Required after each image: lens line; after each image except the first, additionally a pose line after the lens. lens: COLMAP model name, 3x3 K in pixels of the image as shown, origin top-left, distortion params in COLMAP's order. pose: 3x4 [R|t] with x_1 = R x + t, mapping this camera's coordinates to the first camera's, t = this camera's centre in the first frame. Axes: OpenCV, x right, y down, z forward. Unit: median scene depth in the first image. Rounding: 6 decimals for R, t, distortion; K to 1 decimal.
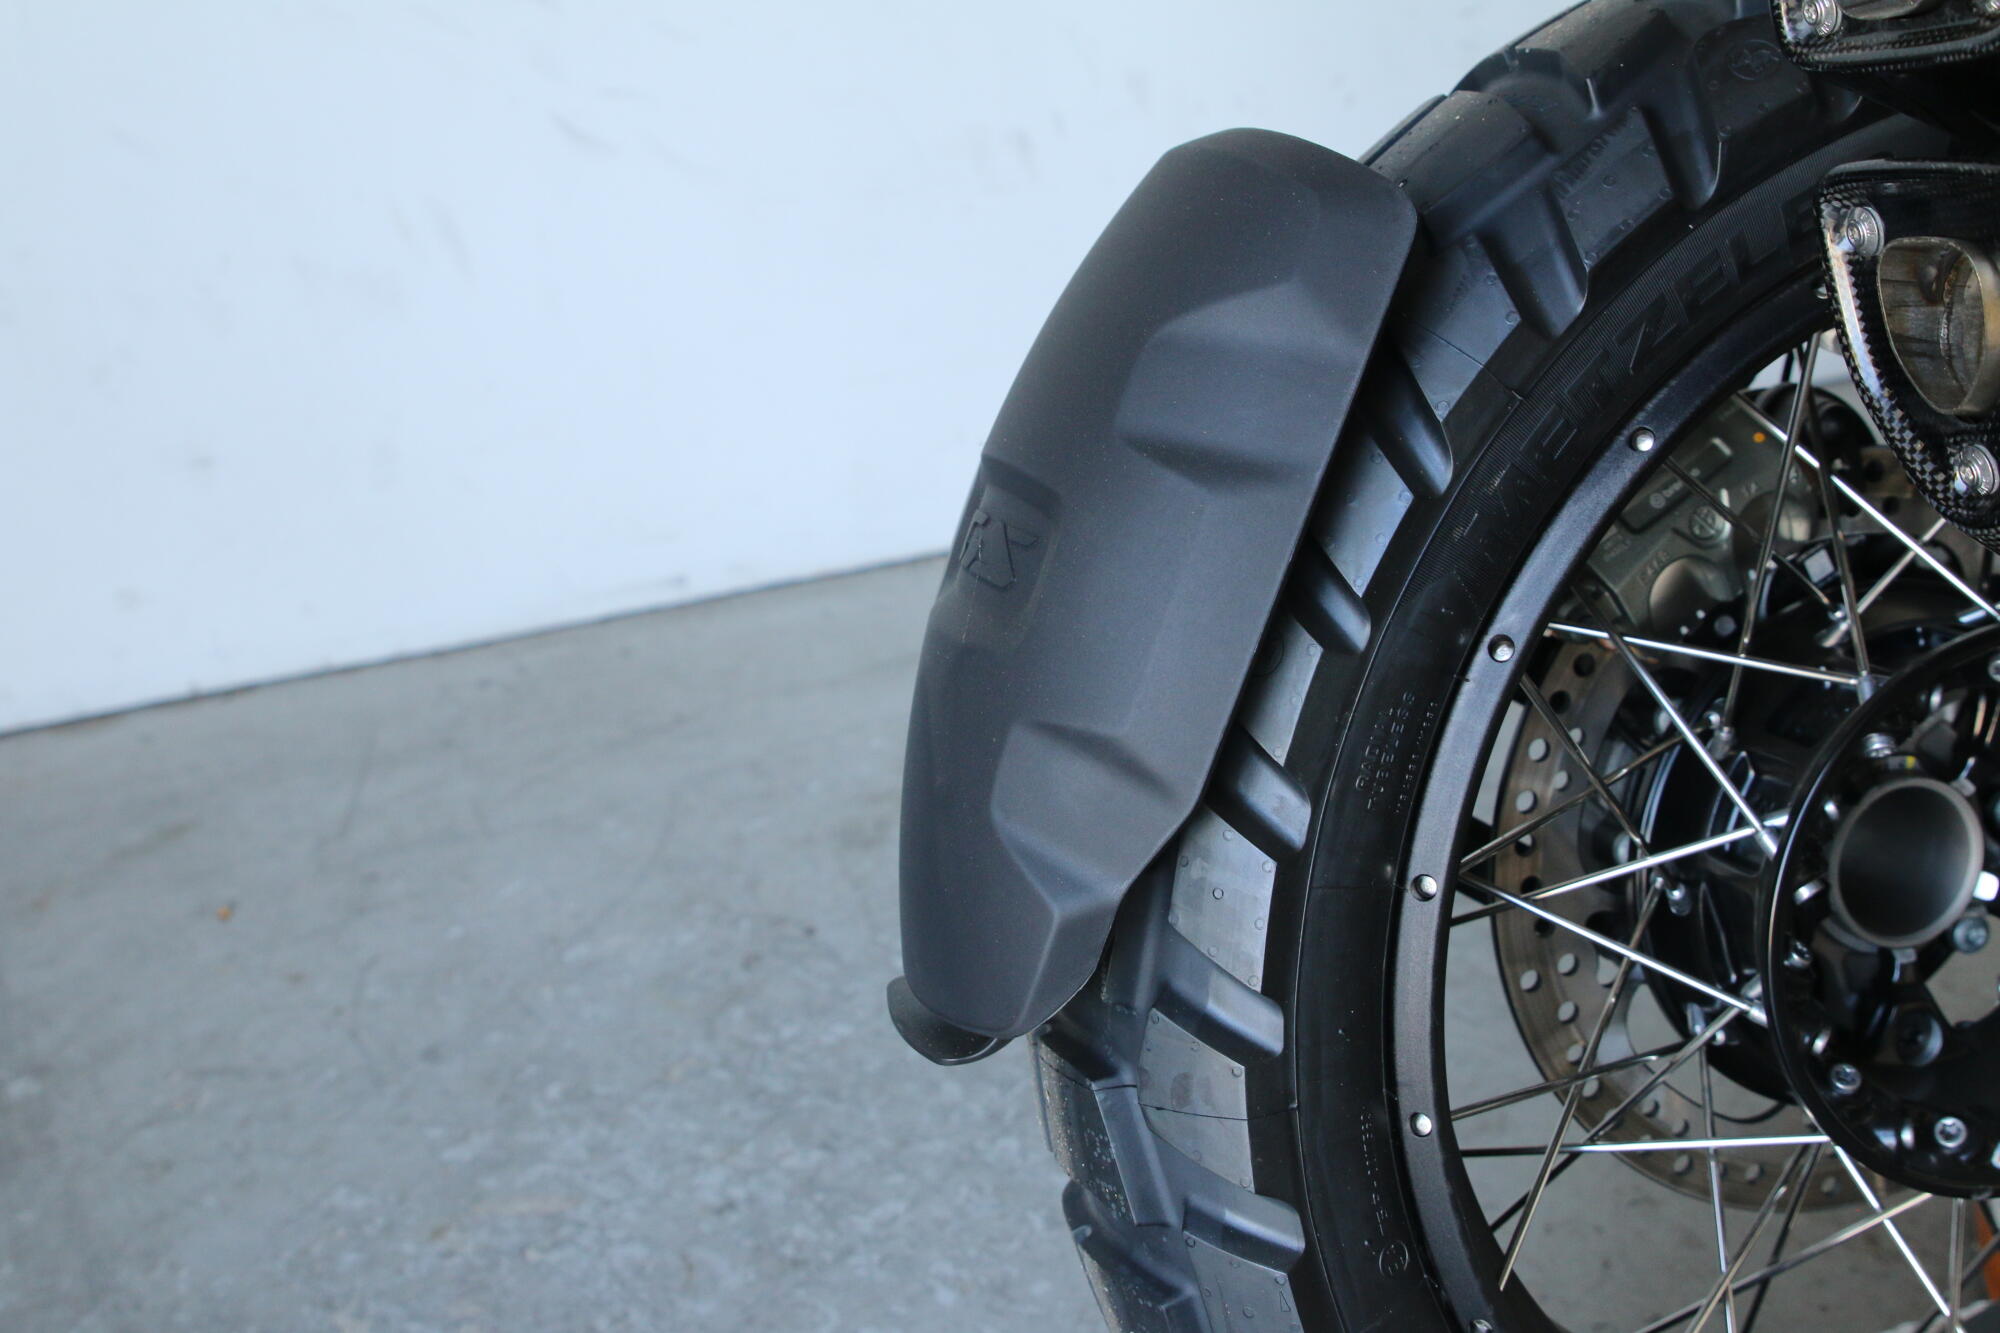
lens RADIAL K [[2359.4, 0, 994.8], [0, 2359.4, 638.9], [0, 0, 1]] dist [-0.122020, 0.111570]
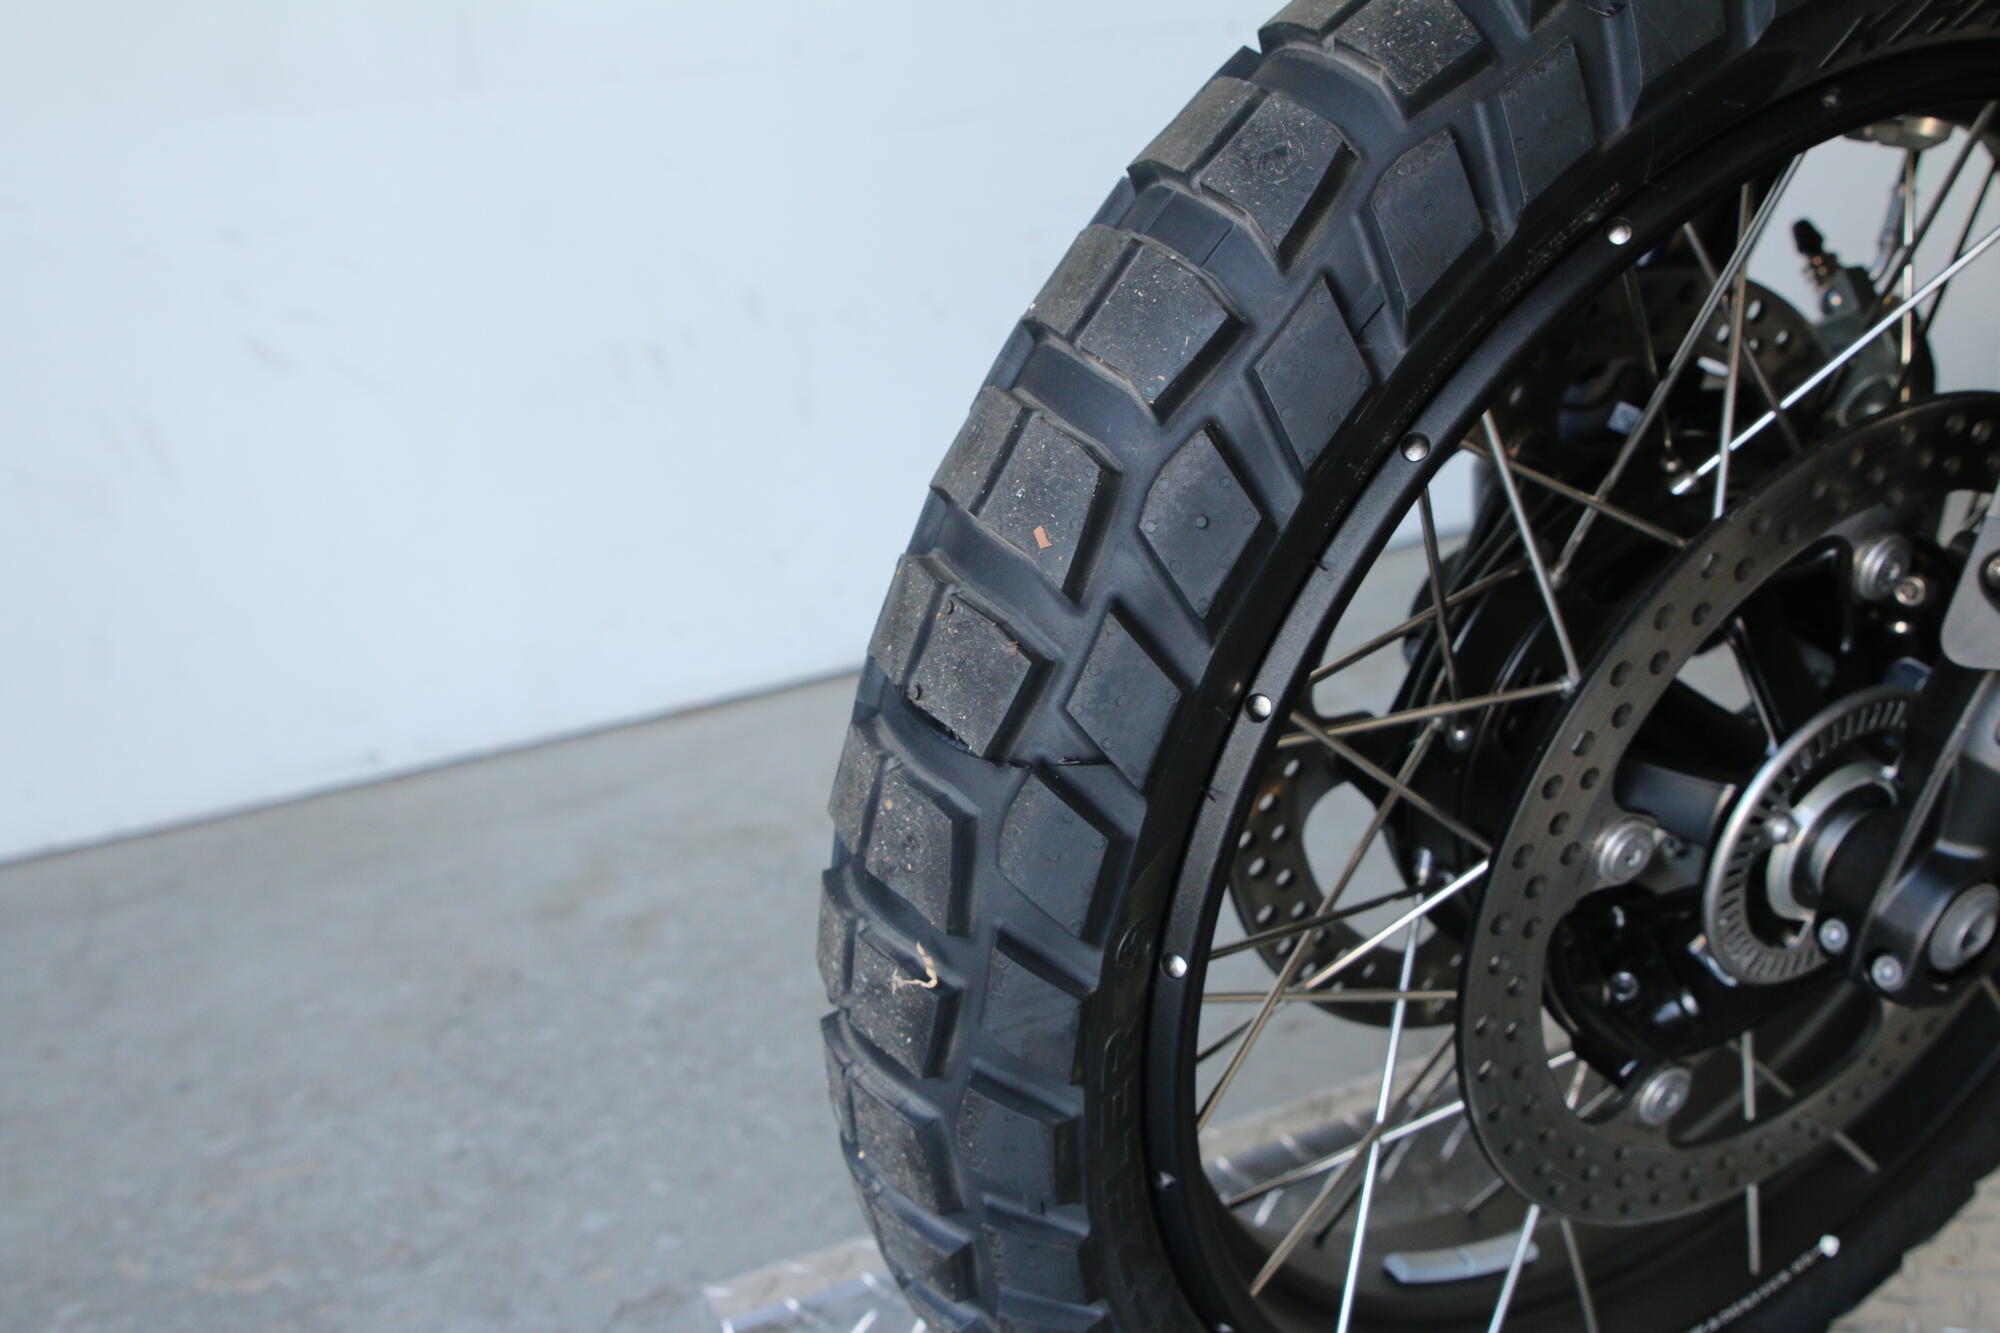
lens RADIAL K [[2325.2, 0, 1000.0], [0, 2325.2, 666.5], [0, 0, 1]] dist [-0.099648, 0.003569]
pose [[0.985722, -0.068534, 0.153804, -0.012343], [0.092794, 0.983299, -0.156563, 0.212503], [-0.140506, 0.168600, 0.975619, -0.173590]]
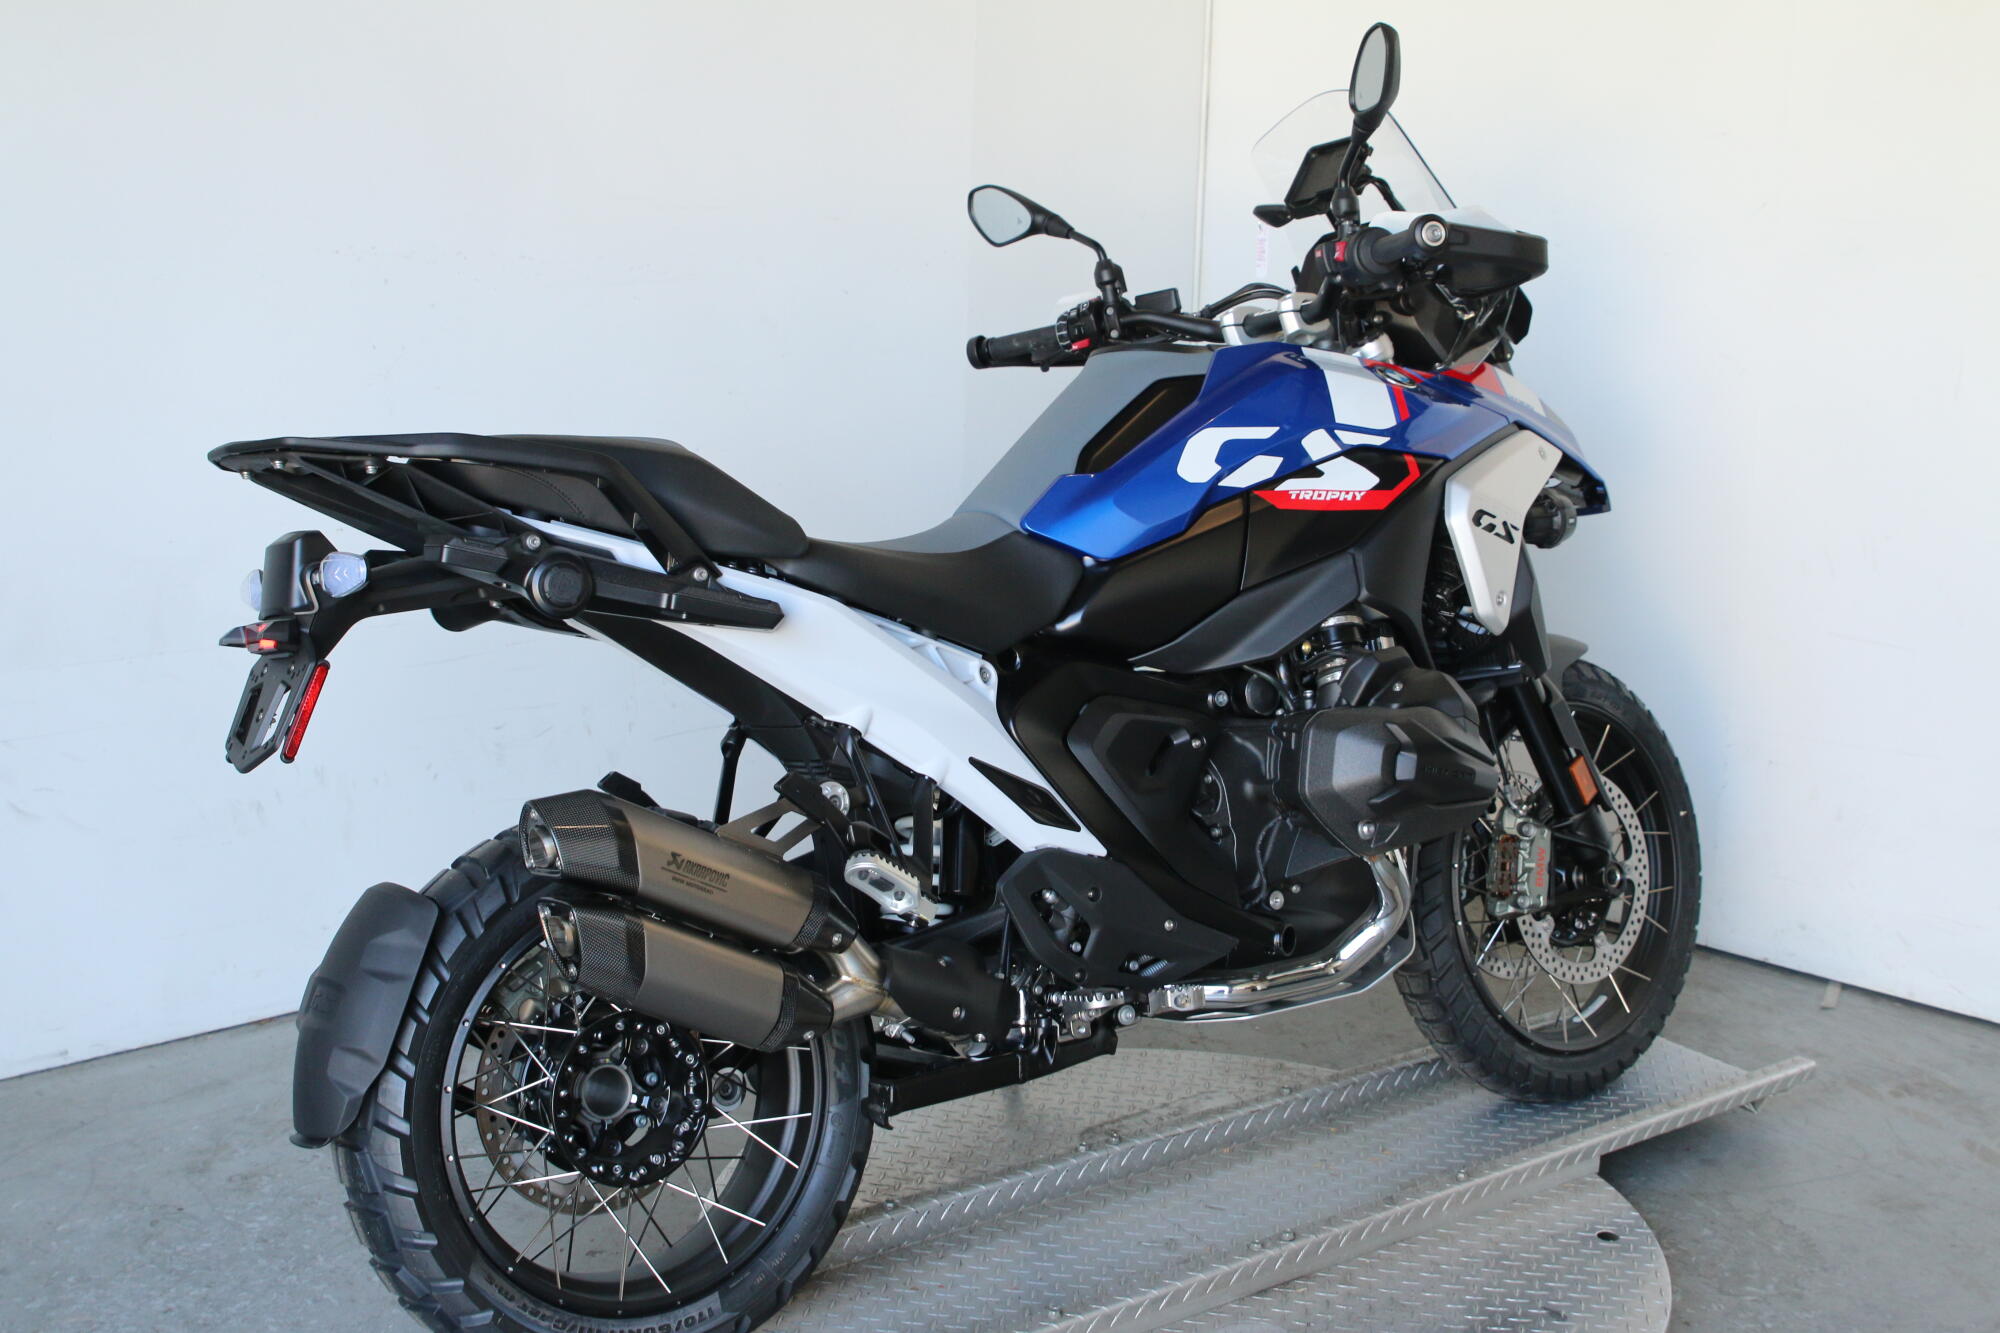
lens RADIAL K [[2365.7, 0, 1003.1], [0, 2365.7, 649.5], [0, 0, 1]] dist [-0.118238, 0.114709]
pose [[0.931081, 0.004247, 0.364788, -0.186492], [0.071190, 0.978594, -0.193097, 0.108467], [-0.357799, 0.205758, 0.910848, -1.499465]]
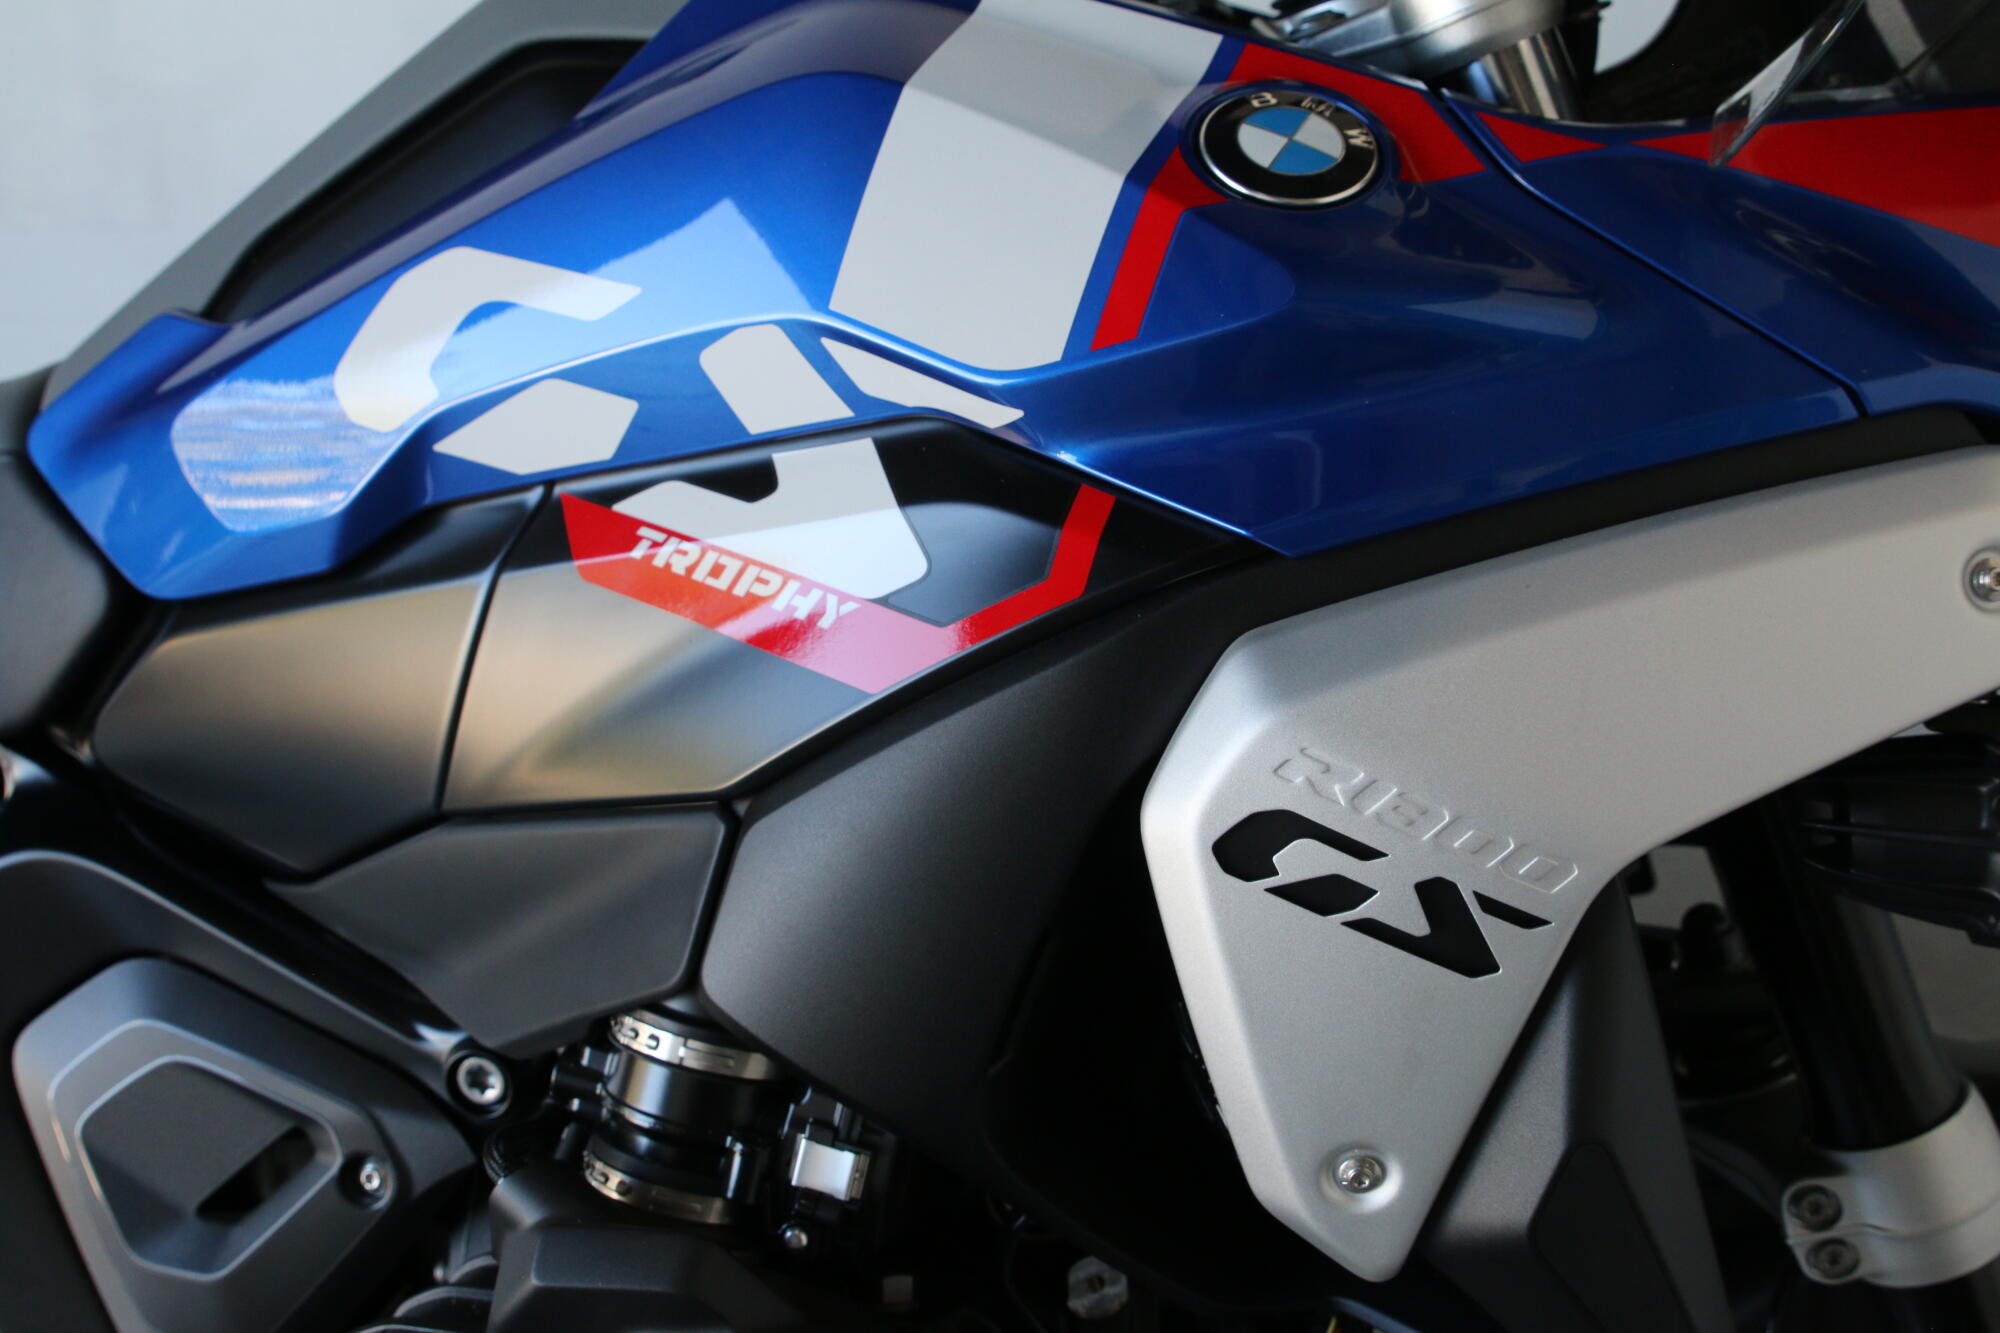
lens RADIAL K [[2359.4, 0, 994.8], [0, 2359.4, 638.9], [0, 0, 1]] dist [-0.122020, 0.111570]
pose [[0.899055, 0.239547, -0.366492, 1.285405], [-0.204490, 0.969887, 0.132297, -0.563402], [0.387148, -0.043999, 0.920967, -0.029656]]
